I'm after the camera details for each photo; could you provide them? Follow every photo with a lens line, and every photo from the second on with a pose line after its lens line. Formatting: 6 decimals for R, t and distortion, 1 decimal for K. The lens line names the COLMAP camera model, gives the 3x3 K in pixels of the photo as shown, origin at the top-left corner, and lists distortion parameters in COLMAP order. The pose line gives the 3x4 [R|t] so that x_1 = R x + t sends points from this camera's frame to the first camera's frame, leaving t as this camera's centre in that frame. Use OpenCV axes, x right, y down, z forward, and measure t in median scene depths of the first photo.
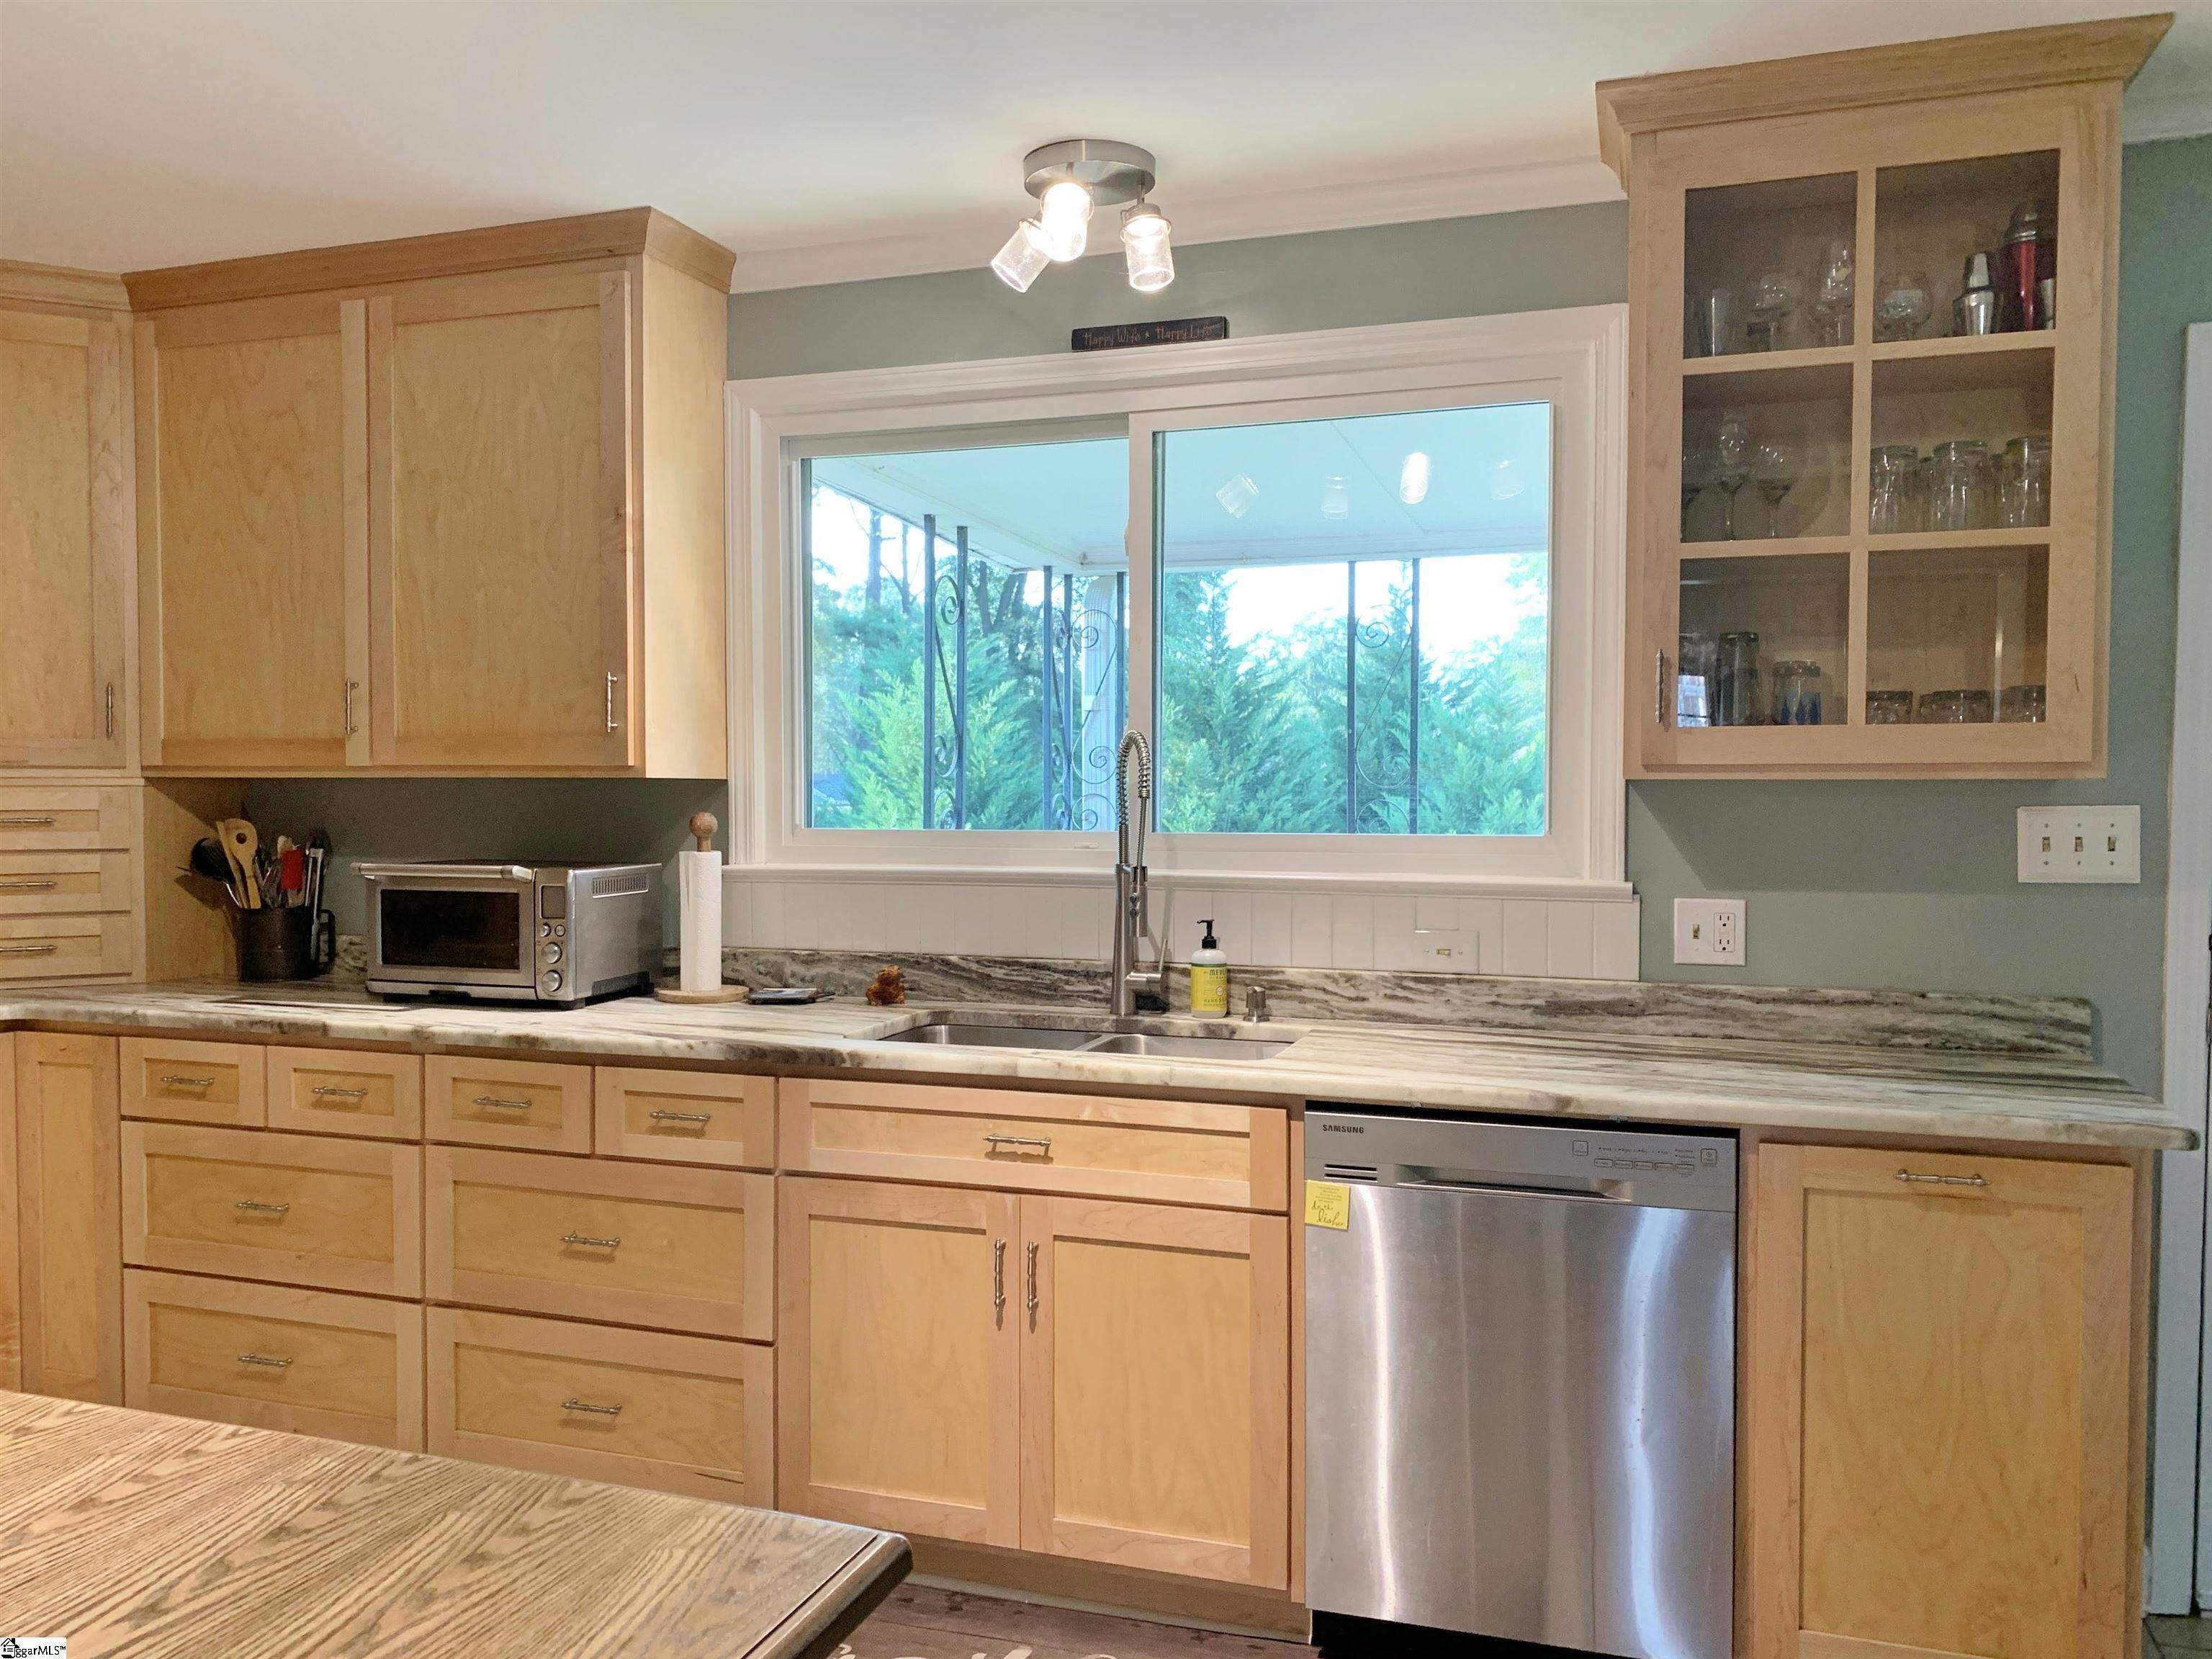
lens RADIAL K [[1685.9, 0, 1080.0], [0, 1685.9, 838.7], [0, 0, 1]] dist [0.041773, -0.050984]
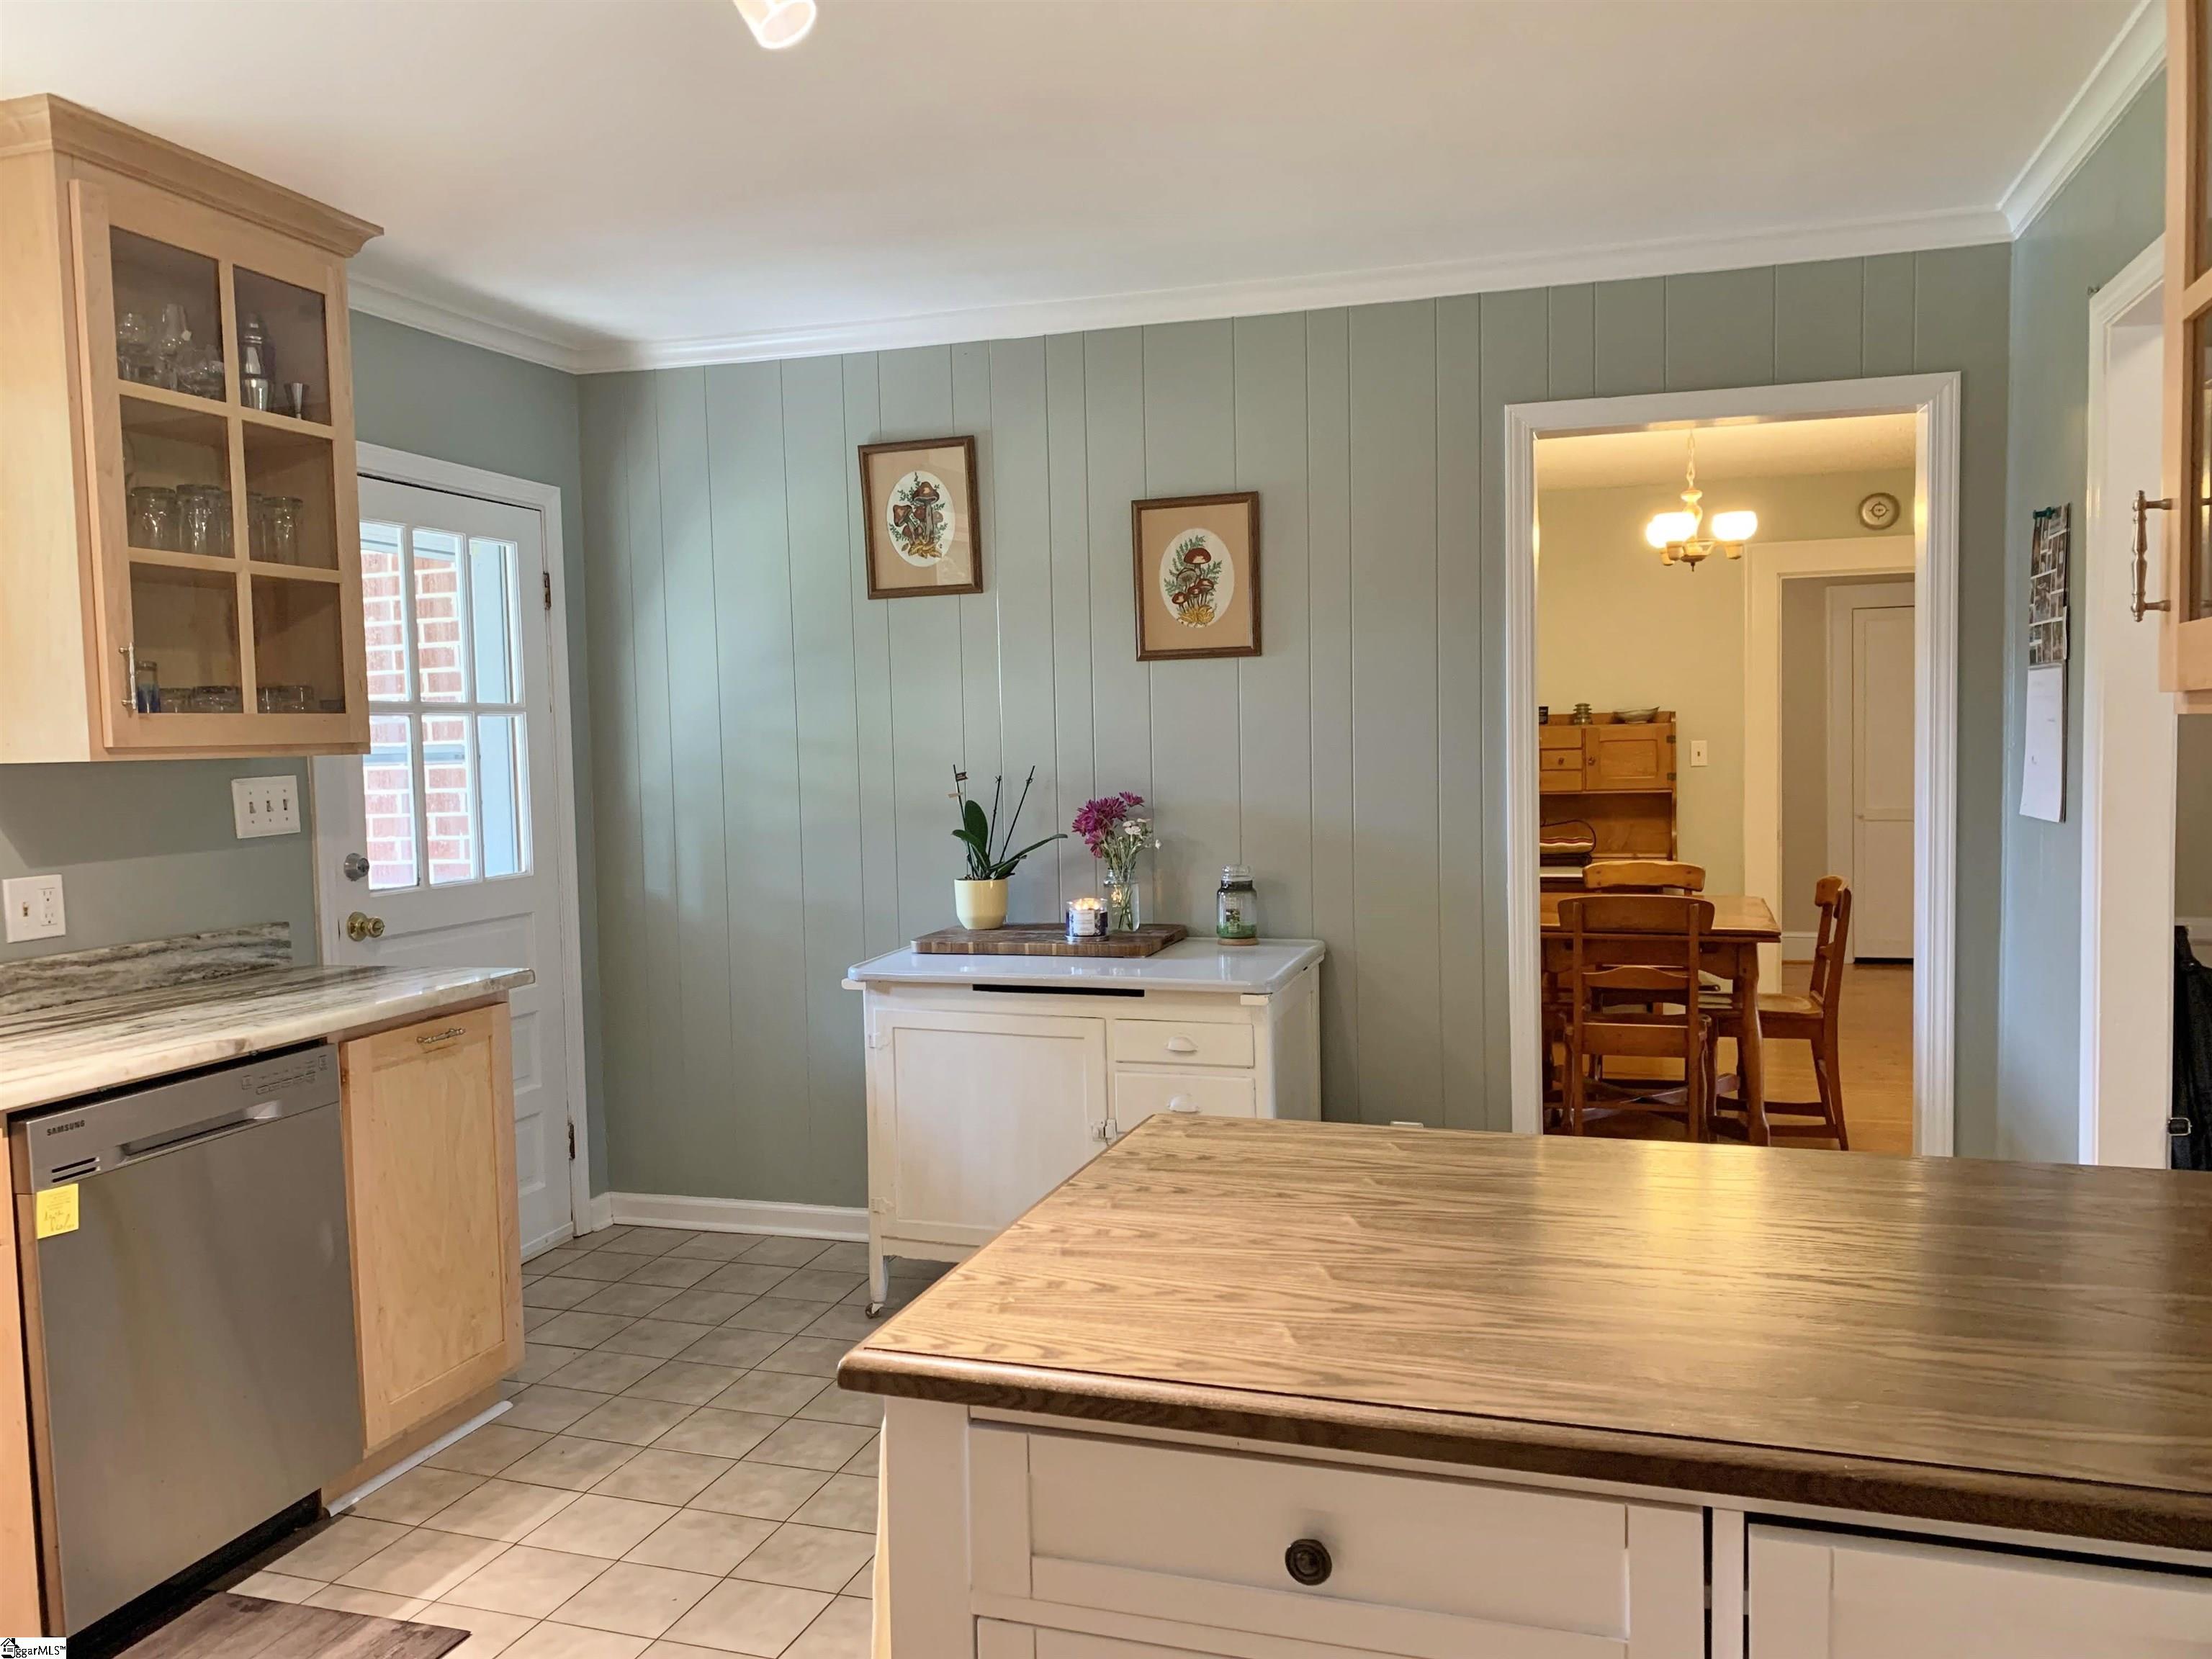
lens RADIAL K [[1685.9, 0, 1095.1], [0, 1685.9, 838.3], [0, 0, 1]] dist [0.041773, -0.050984]
pose [[-0.017804, -0.061316, 0.997960, -0.648863], [0.058911, 0.996319, 0.062266, -0.014142], [-0.998104, 0.059899, -0.014126, 0.335492]]
